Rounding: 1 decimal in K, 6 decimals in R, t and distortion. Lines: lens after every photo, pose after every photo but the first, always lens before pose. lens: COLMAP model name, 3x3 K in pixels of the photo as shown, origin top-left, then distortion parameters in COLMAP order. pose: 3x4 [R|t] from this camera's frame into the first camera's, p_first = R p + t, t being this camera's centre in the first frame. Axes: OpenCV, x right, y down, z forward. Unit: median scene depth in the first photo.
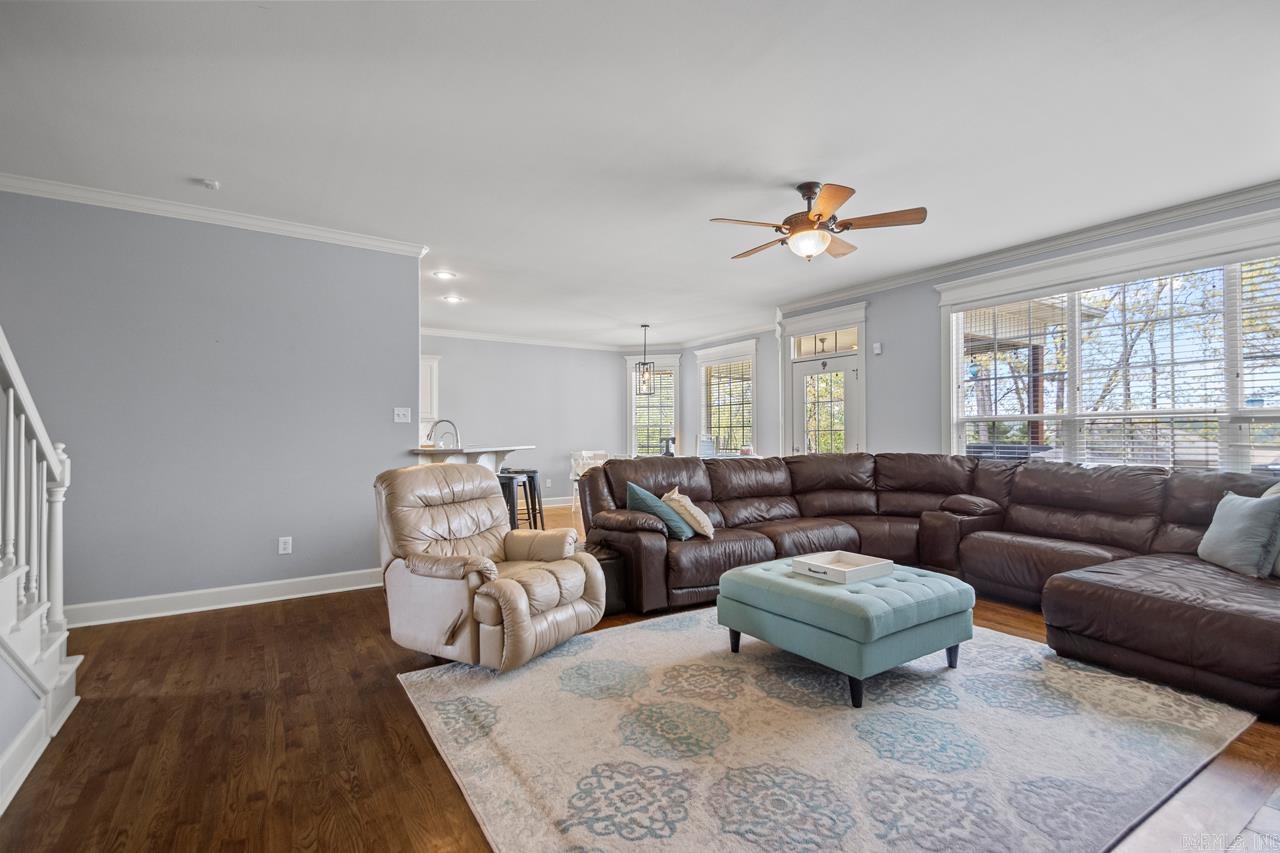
lens RADIAL K [[581.1, 0, 630.6], [0, 581.1, 423.9], [0, 0, 1]] dist [0.000783, -0.000065]
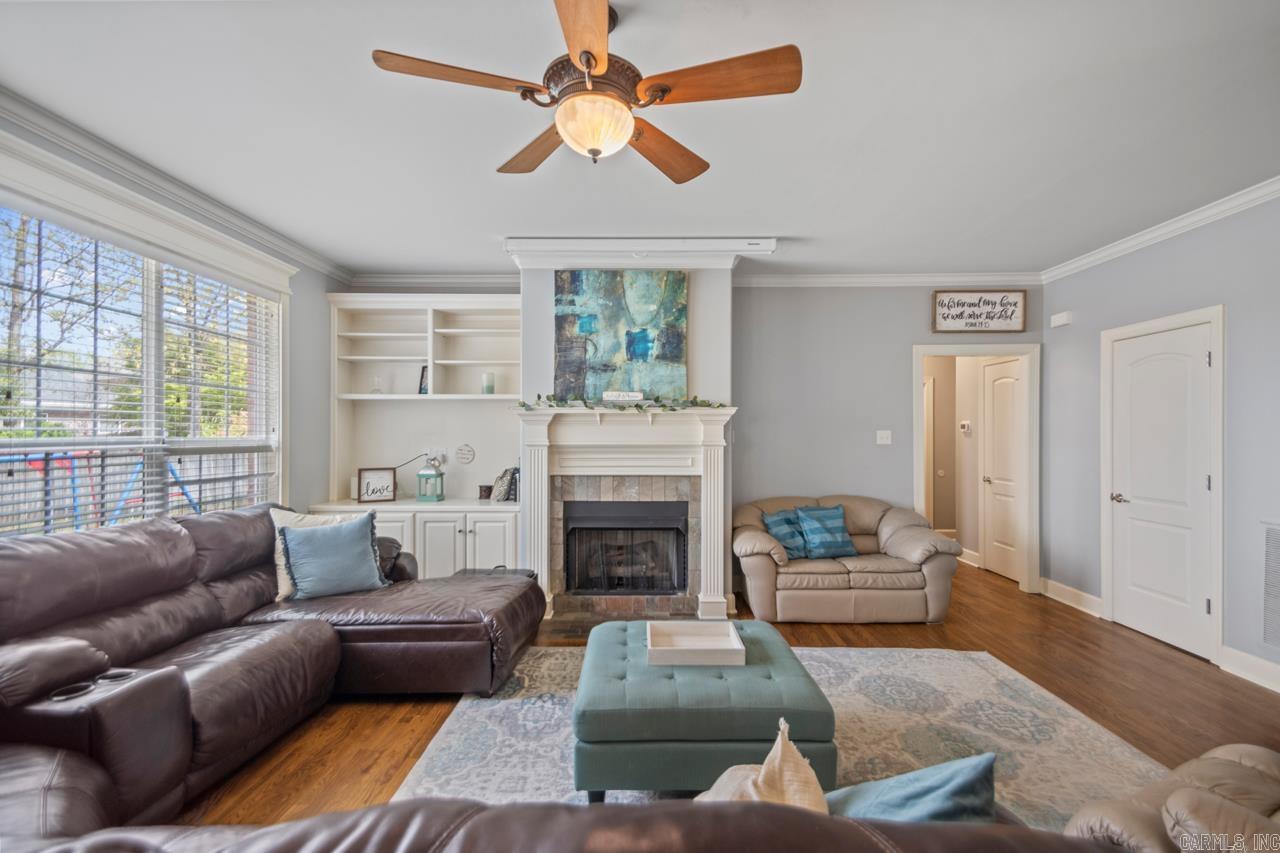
lens RADIAL K [[574.9, 0, 659.6], [0, 574.9, 437.5], [0, 0, 1]] dist [0.015068, 0.000201]
pose [[-0.853391, 0.000817, 0.521271, -0.007367], [-0.009997, 0.999789, -0.017933, -0.016178], [-0.521176, -0.020516, -0.853203, 1.311966]]
